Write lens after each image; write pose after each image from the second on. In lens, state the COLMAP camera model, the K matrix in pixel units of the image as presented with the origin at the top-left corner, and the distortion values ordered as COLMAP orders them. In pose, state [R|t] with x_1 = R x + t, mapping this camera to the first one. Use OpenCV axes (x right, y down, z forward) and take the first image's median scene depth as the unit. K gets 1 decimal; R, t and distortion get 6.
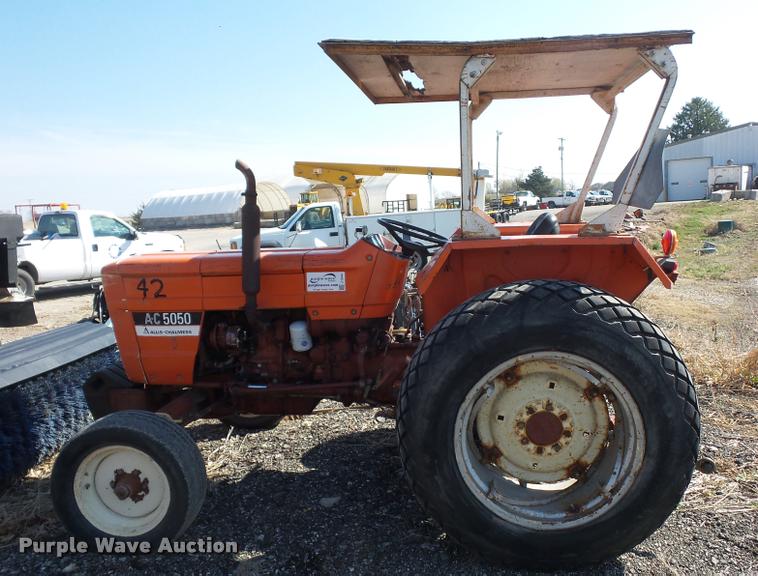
lens RADIAL K [[606.6, 0, 410.9], [0, 606.6, 291.8], [0, 0, 1]] dist [0.008850, 0.011665]
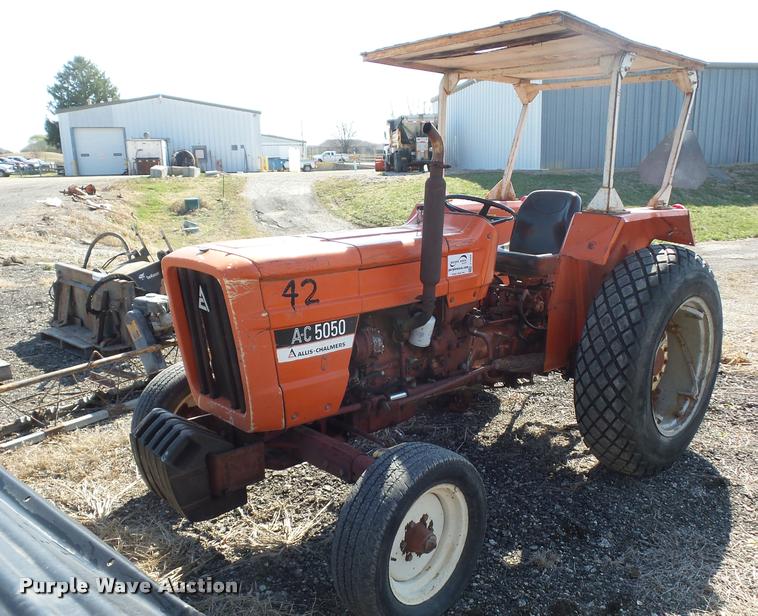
lens RADIAL K [[689.6, 0, 402.0], [0, 689.6, 322.0], [0, 0, 1]] dist [-0.006300, -0.003419]
pose [[0.627376, -0.136453, 0.766668, -0.976331], [0.089390, 0.990639, 0.103167, -0.044529], [-0.773569, 0.003808, 0.633701, 0.393459]]
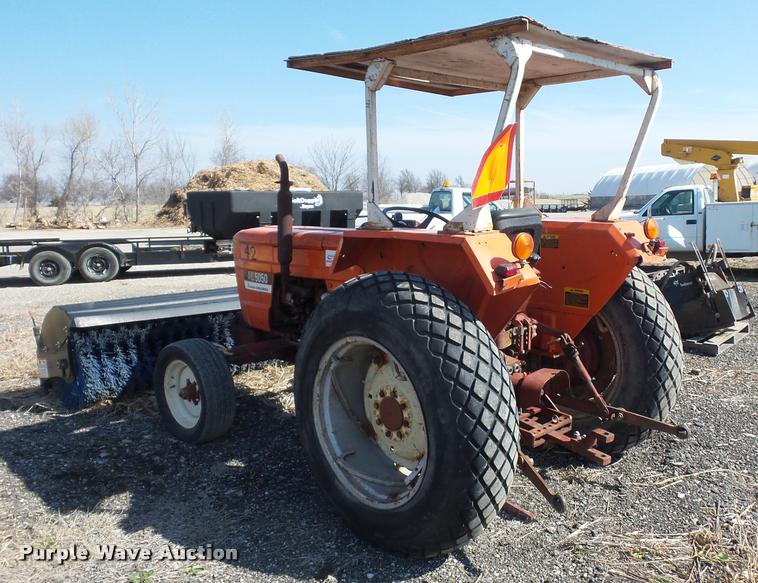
lens RADIAL K [[666.7, 0, 454.0], [0, 666.7, 287.1], [0, 0, 1]] dist [0.016054, -0.001733]
pose [[0.802183, 0.113554, -0.586181, 0.764000], [-0.106687, 0.993209, 0.046402, -0.045374], [0.587469, 0.025315, 0.808850, 0.102319]]
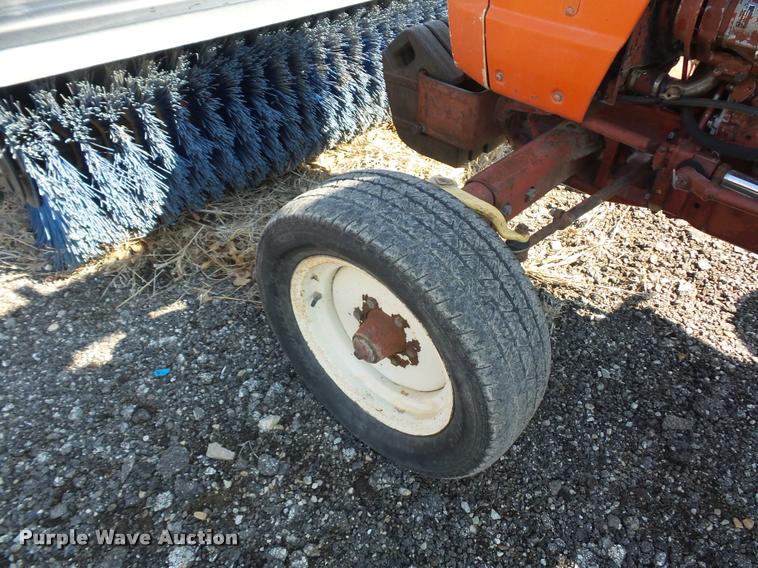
lens RADIAL K [[525.3, 0, 379.0], [0, 525.3, 284.0], [0, 0, 1]] dist [0.003802, -0.005484]
pose [[0.782603, 0.442182, -0.438186, -0.269563], [-0.118944, 0.797136, 0.591969, 0.047332], [0.611052, -0.411157, 0.676436, 0.650072]]
